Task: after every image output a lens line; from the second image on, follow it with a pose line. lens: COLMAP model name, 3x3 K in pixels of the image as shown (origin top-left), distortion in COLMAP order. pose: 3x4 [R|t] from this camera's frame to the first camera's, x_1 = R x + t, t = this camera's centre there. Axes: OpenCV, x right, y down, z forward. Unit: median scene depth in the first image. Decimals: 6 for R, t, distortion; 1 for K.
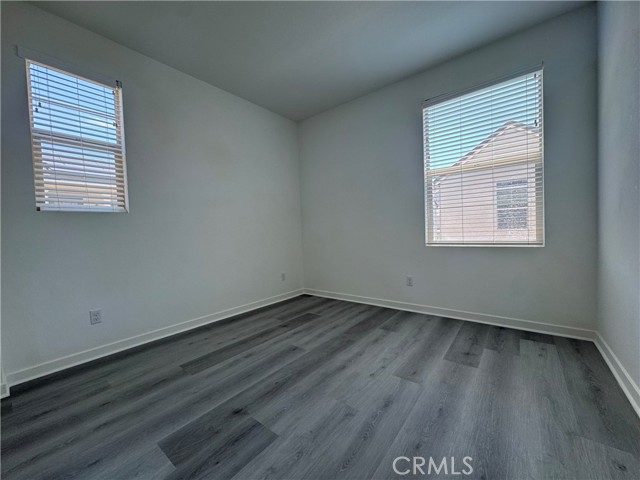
lens RADIAL K [[255.6, 0, 320.3], [0, 255.6, 239.7], [0, 0, 1]] dist [-0.004150, 0.000354]
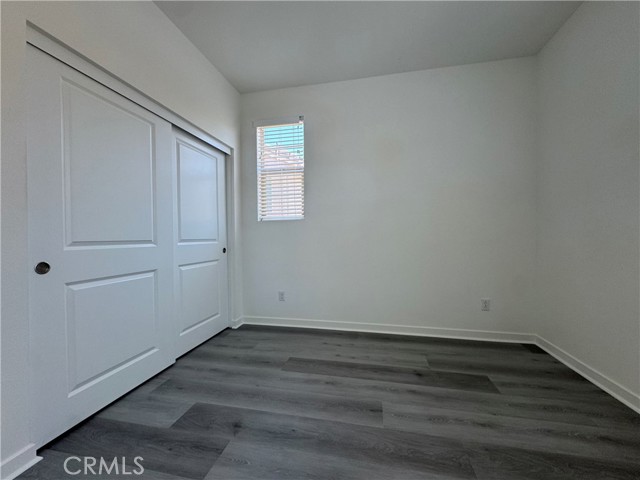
lens RADIAL K [[255.6, 0, 320.3], [0, 255.6, 239.7], [0, 0, 1]] dist [-0.004150, 0.000354]
pose [[0.444074, 0.036040, -0.895265, 0.414429], [-0.037795, 0.999055, 0.021471, -0.037187], [0.895193, 0.024302, 0.445016, 0.533134]]
